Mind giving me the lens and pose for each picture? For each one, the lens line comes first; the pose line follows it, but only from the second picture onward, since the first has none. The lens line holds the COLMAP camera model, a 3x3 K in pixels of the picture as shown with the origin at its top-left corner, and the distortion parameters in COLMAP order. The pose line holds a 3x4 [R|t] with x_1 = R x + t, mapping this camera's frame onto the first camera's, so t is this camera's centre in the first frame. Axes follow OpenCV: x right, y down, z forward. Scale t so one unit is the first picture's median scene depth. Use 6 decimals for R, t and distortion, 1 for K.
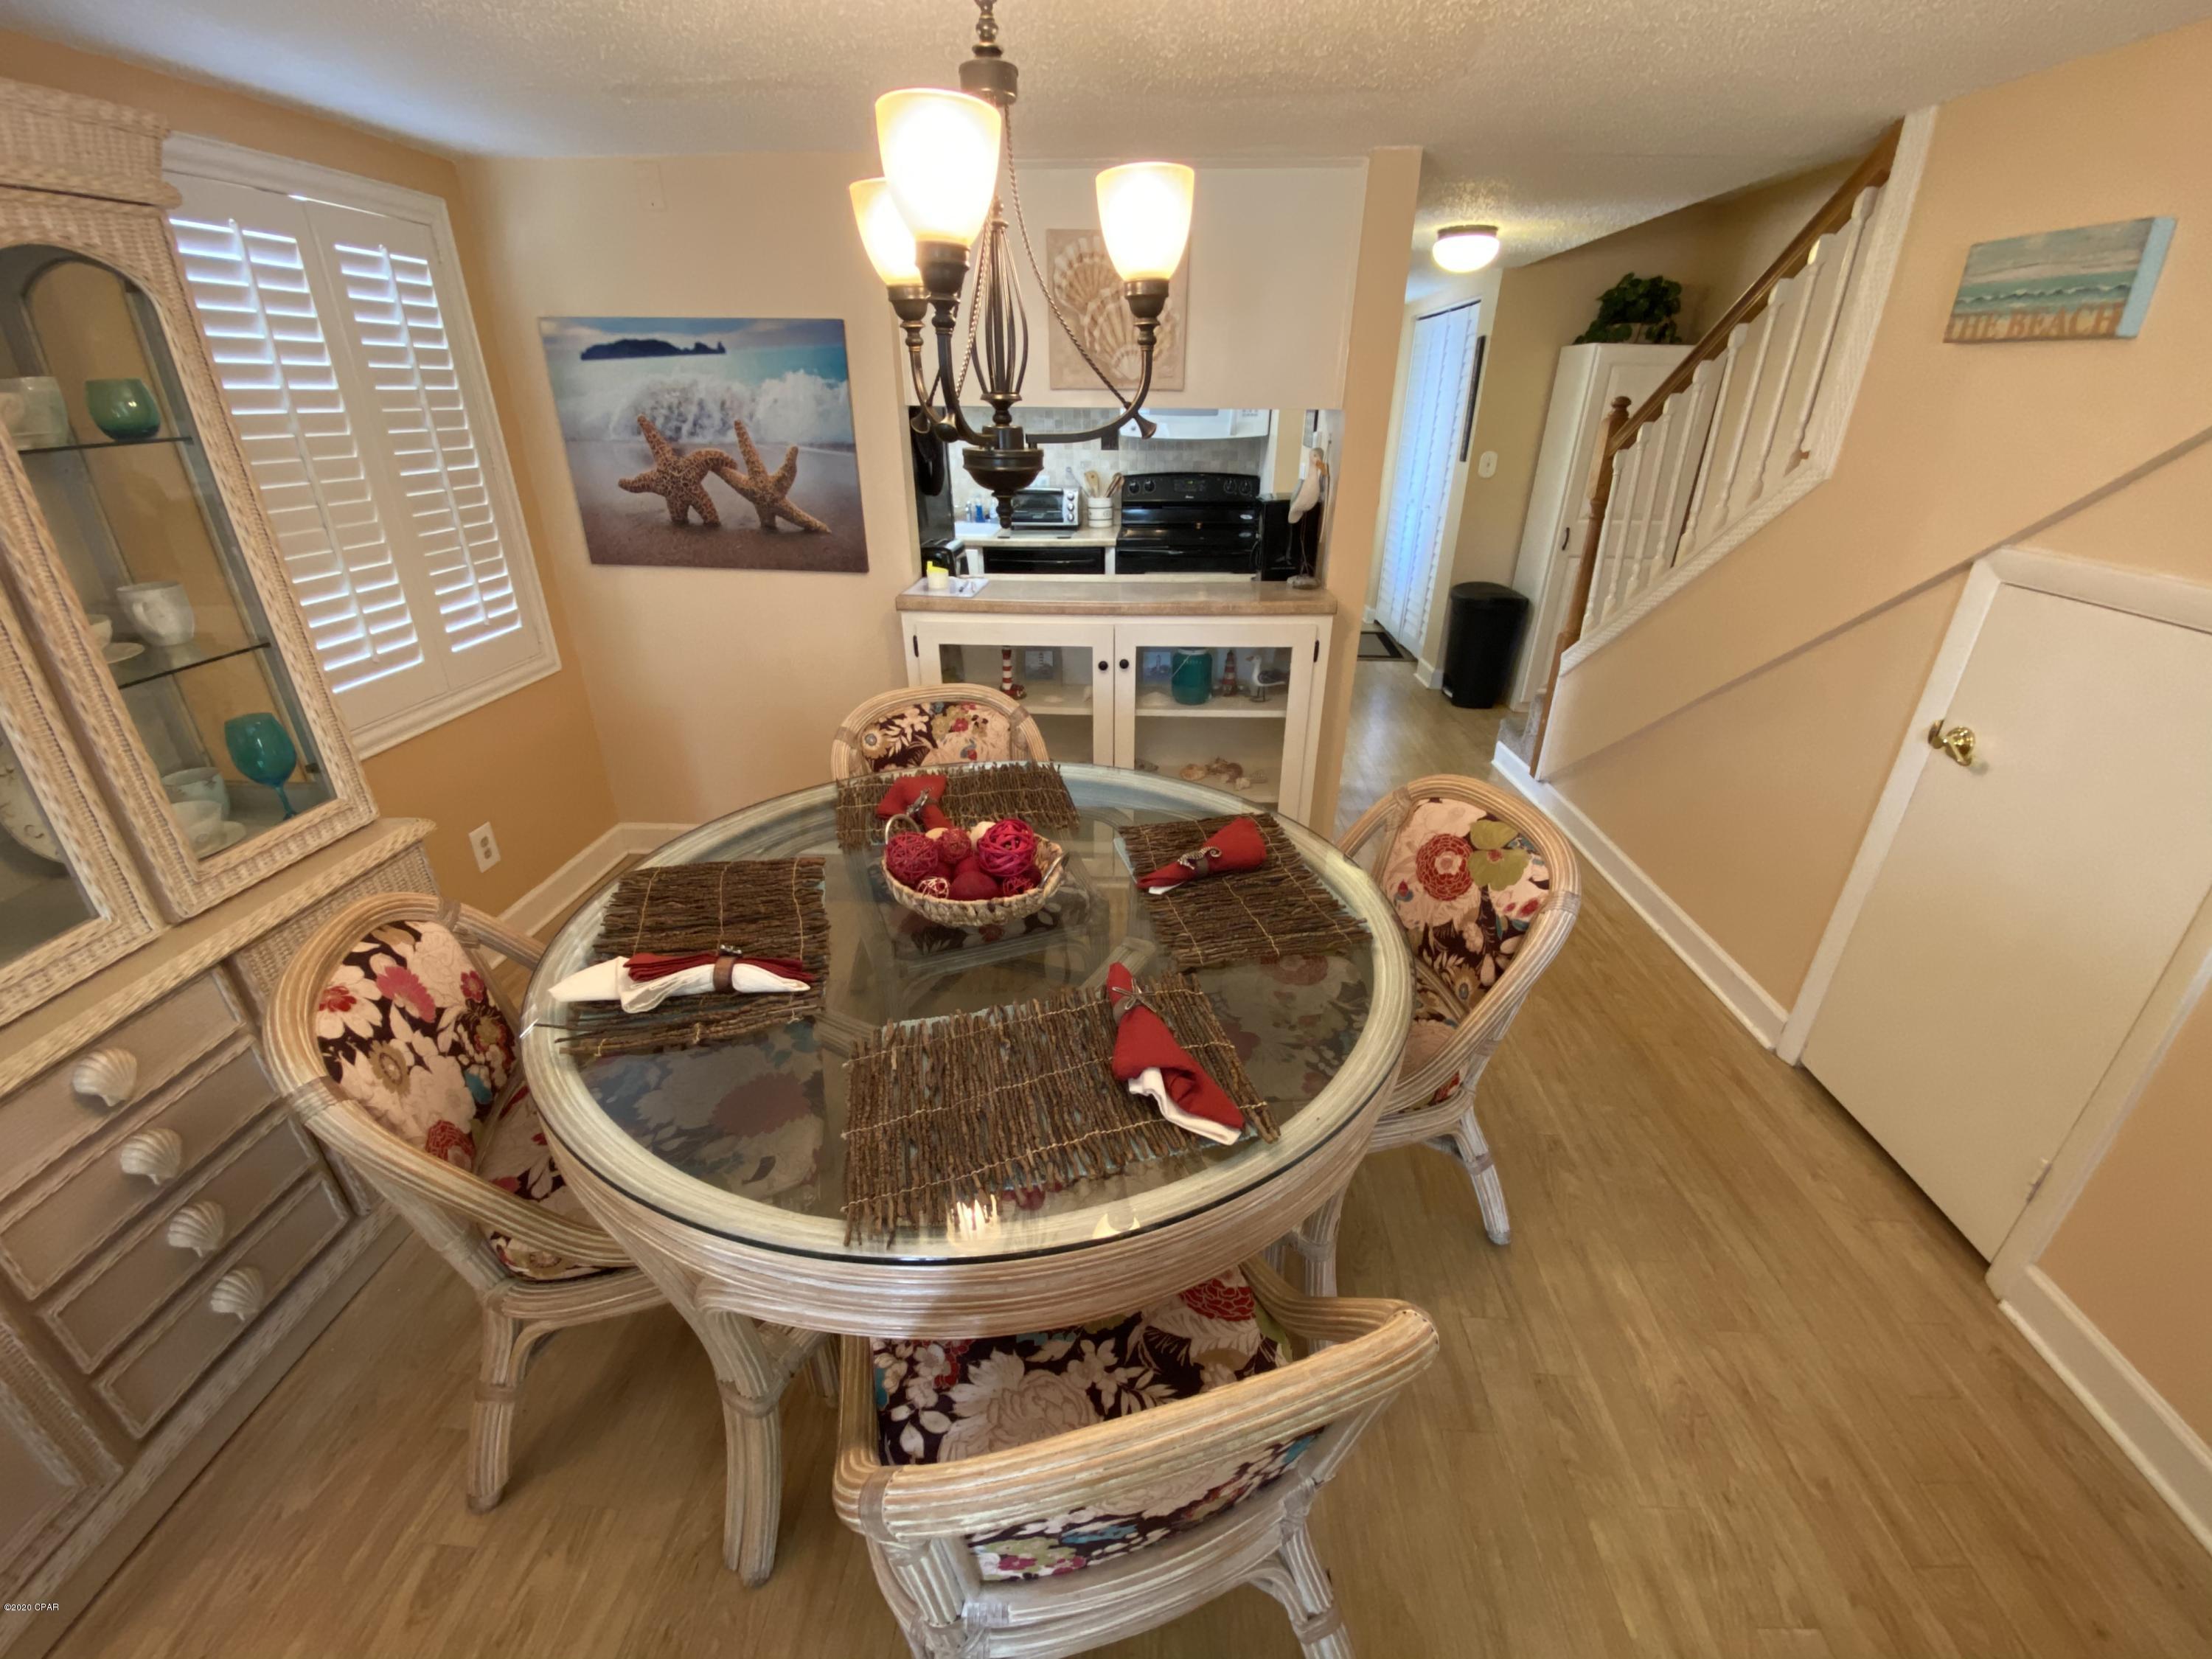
lens RADIAL K [[910.0, 0, 1092.0], [0, 910.0, 834.8], [0, 0, 1]] dist [0.010685, -0.005575]
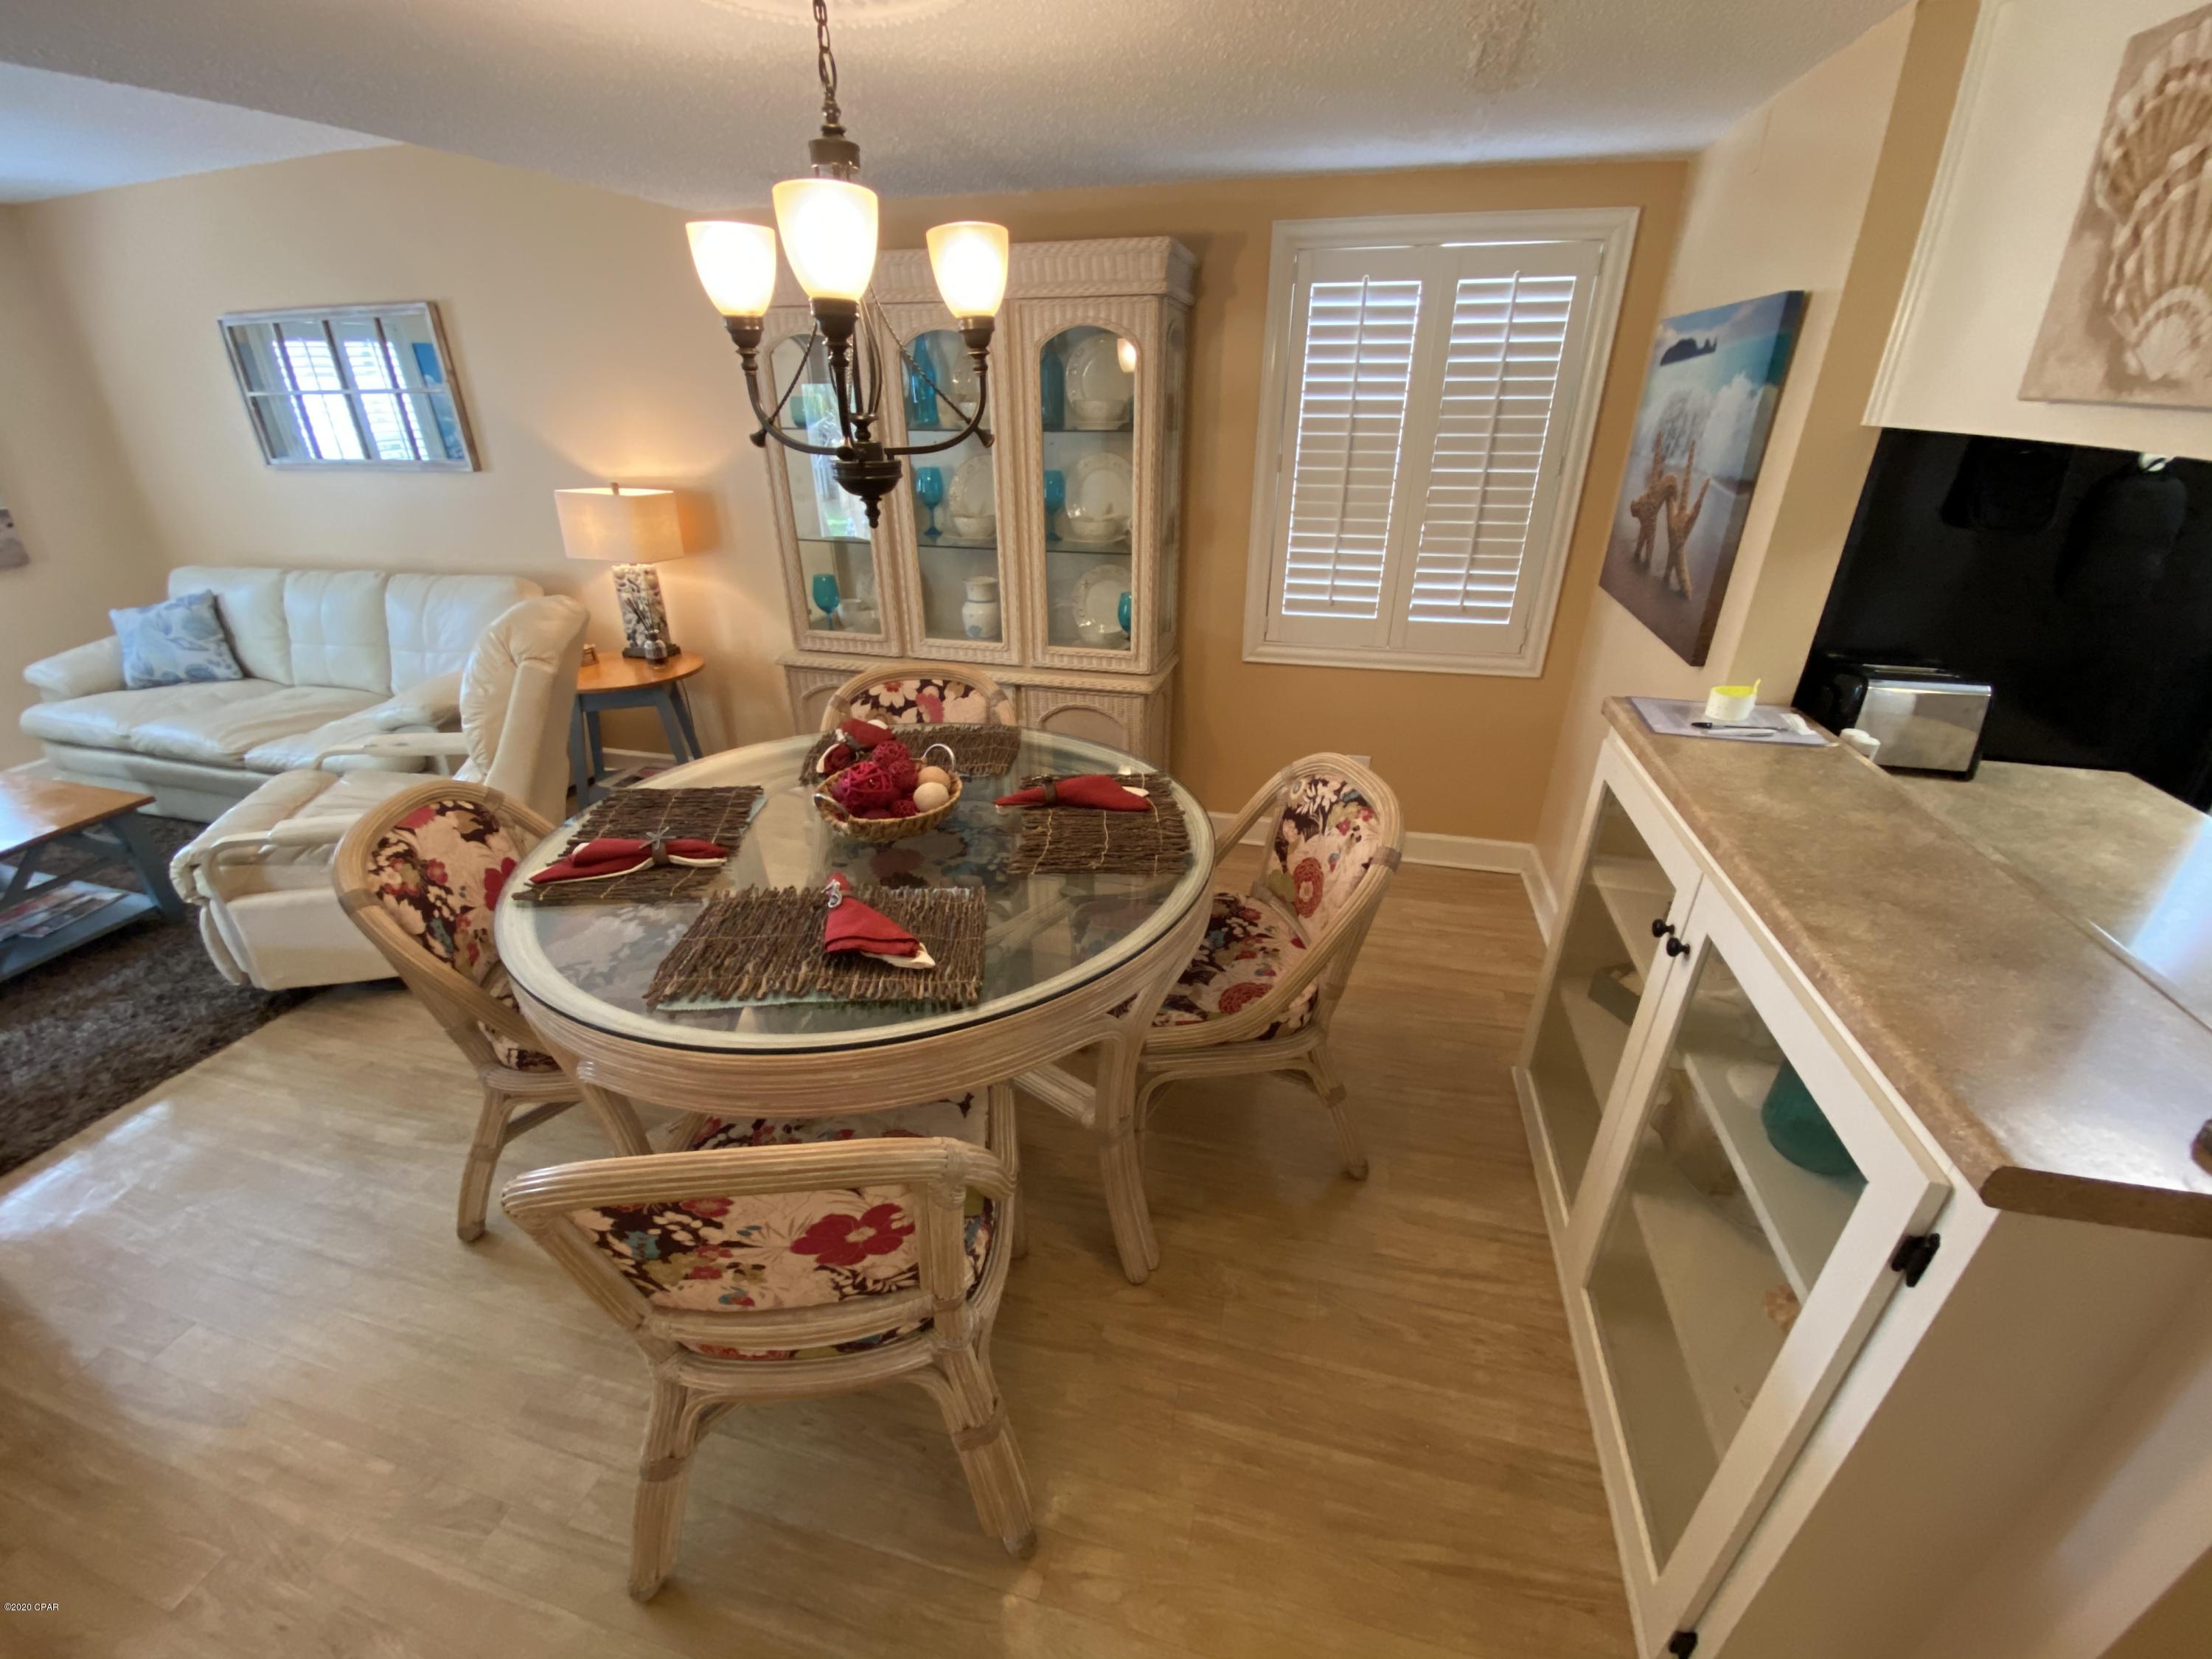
lens RADIAL K [[910.0, 0, 1107.4], [0, 910.0, 823.0], [0, 0, 1]] dist [0.010685, -0.005575]
pose [[-0.189837, 0.409428, -0.892374, 0.637664], [-0.421873, 0.786702, 0.450691, -0.420684], [0.886558, 0.462026, 0.023381, 0.864648]]
